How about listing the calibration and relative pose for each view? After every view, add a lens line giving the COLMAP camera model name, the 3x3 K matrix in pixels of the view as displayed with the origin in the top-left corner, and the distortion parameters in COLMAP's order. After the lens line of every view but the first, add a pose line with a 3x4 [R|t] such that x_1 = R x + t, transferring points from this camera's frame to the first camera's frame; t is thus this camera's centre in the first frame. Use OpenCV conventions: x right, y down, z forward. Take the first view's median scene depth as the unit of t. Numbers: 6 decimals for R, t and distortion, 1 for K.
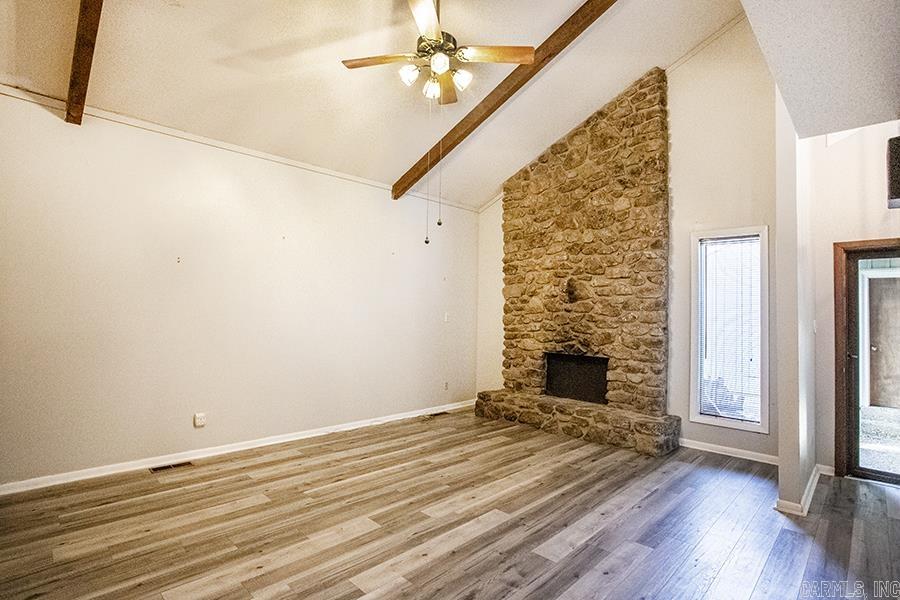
lens RADIAL K [[450.4, 0, 445.8], [0, 450.4, 297.2], [0, 0, 1]] dist [-0.042540, 0.009069]
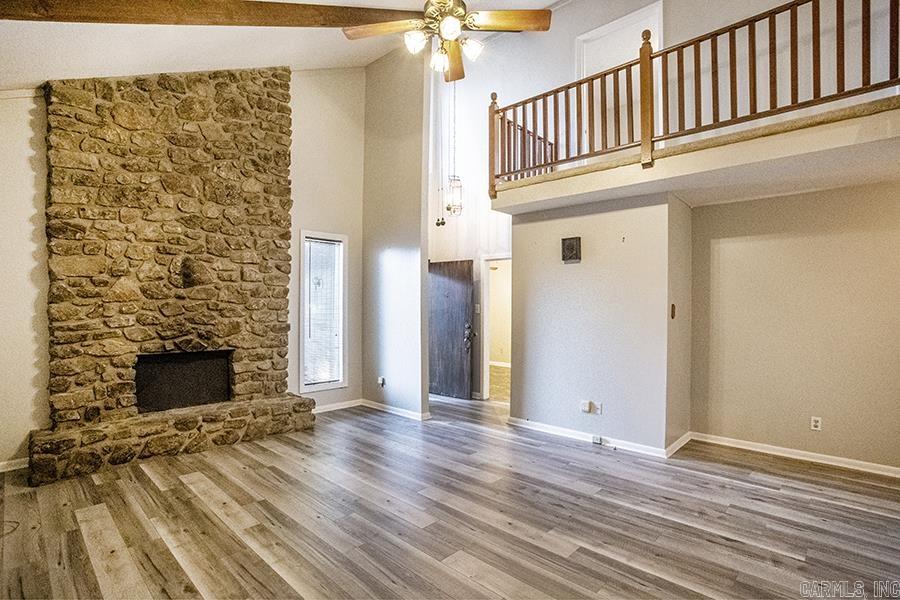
lens RADIAL K [[450.4, 0, 450.0], [0, 450.4, 300.3], [0, 0, 1]] dist [-0.042540, 0.009069]
pose [[-0.026220, -0.015423, 0.999537, -0.567171], [-0.041113, 0.999052, 0.014337, 0.004097], [-0.998810, -0.040718, -0.026829, 0.591519]]
